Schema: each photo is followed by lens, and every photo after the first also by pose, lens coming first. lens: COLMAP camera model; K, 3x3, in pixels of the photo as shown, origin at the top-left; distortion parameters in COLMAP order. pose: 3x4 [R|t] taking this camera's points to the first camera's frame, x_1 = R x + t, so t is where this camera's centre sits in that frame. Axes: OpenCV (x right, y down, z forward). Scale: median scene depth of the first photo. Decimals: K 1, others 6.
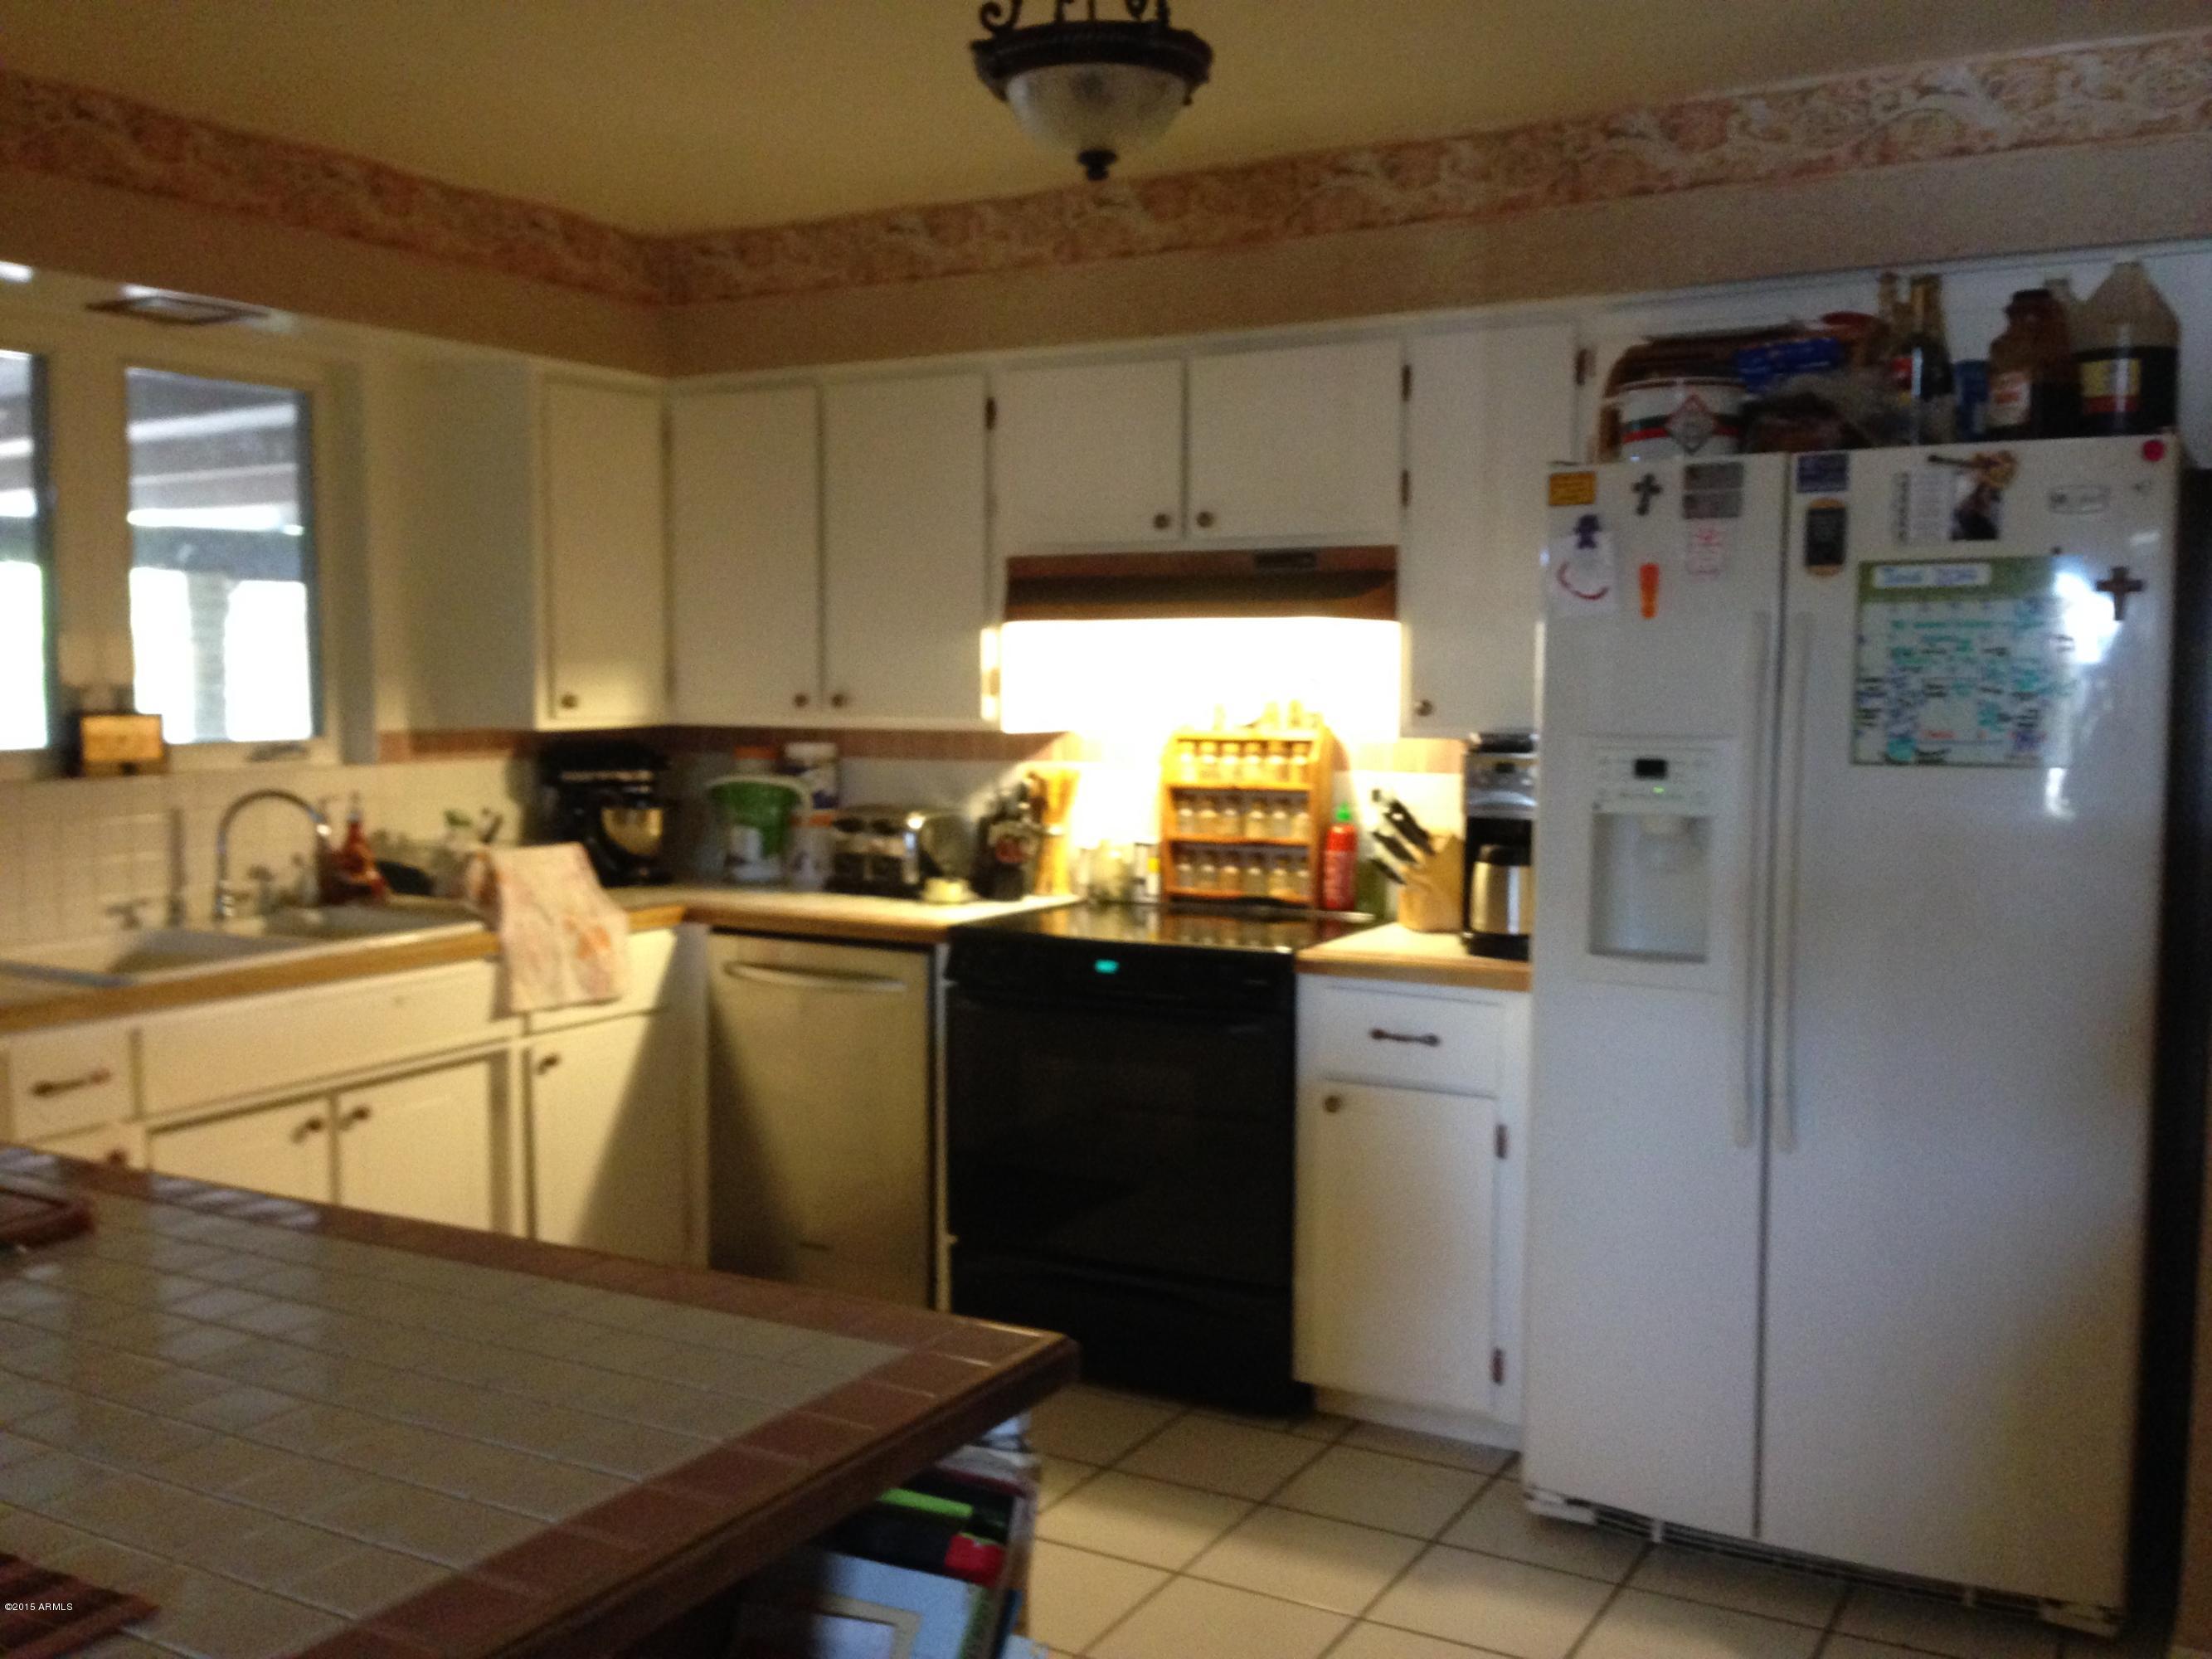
lens RADIAL K [[2037.6, 0, 1114.9], [0, 2037.6, 841.8], [0, 0, 1]] dist [0.044286, 0.000000]
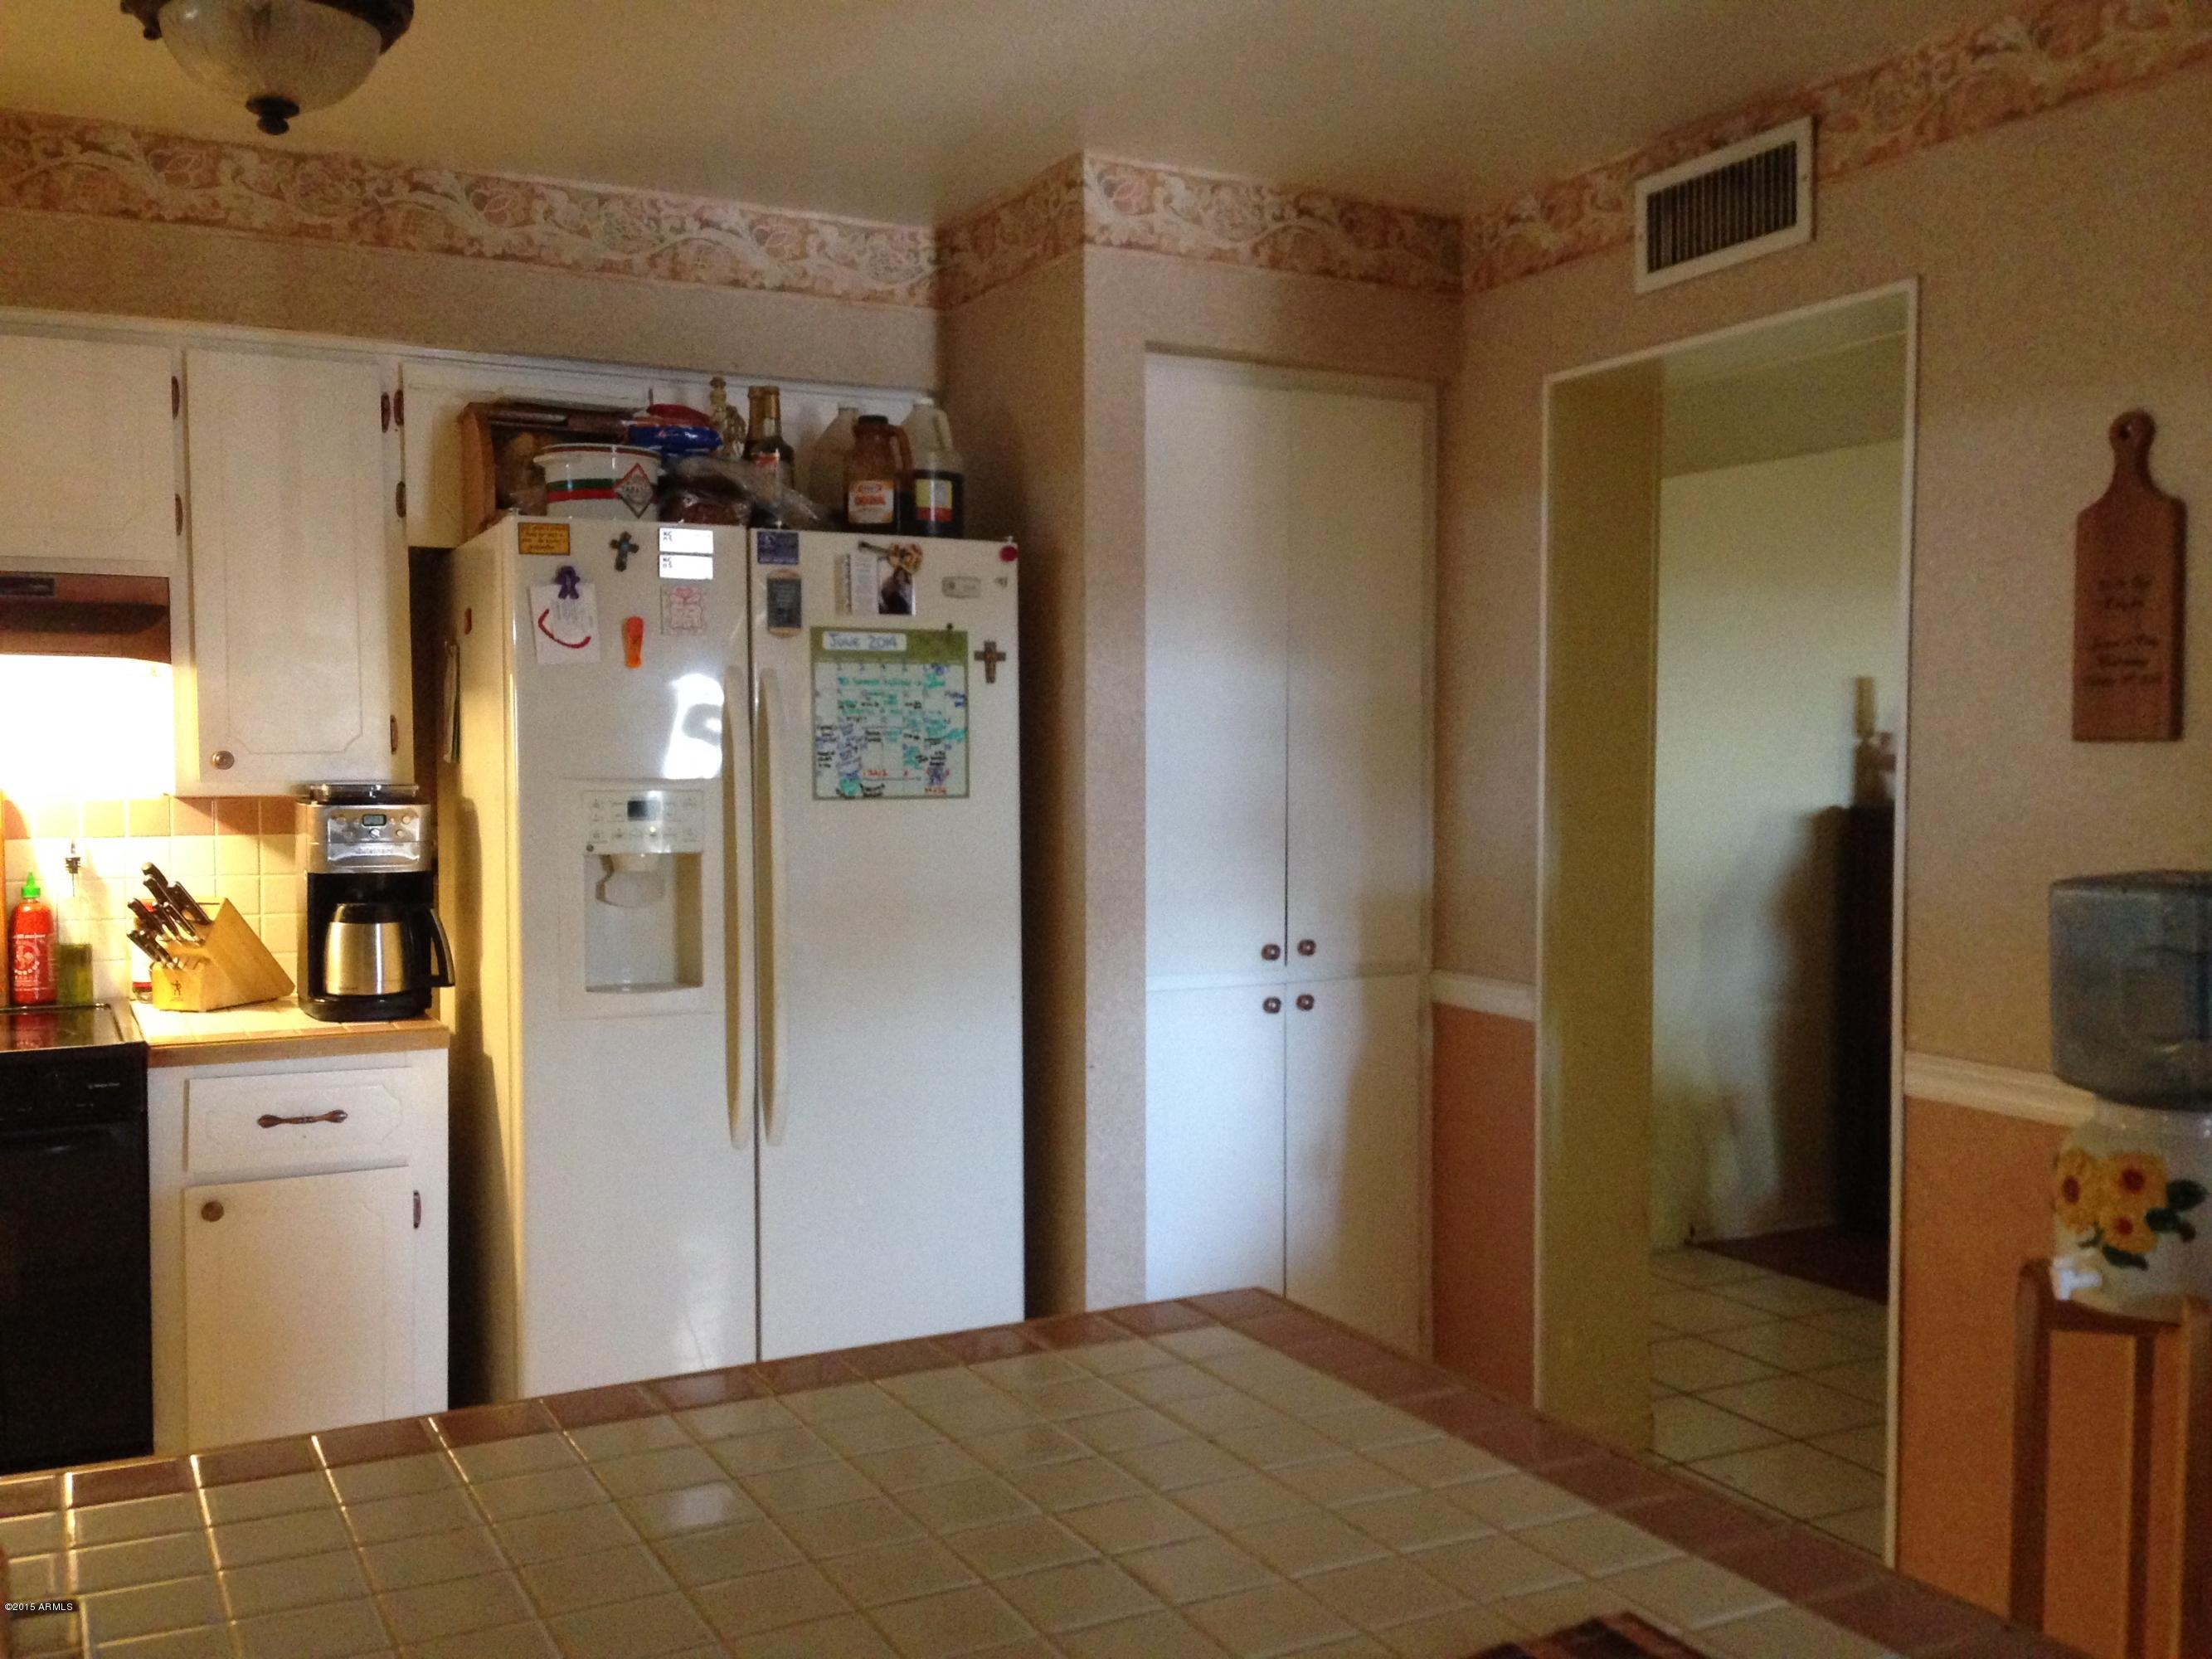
lens RADIAL K [[2037.6, 0, 1113.8], [0, 2037.6, 817.0], [0, 0, 1]] dist [0.044286, 0.000000]
pose [[0.544921, -0.030505, 0.837932, -0.509941], [0.069873, 0.997514, -0.009125, -0.005702], [-0.835571, 0.063521, 0.545698, 0.225680]]
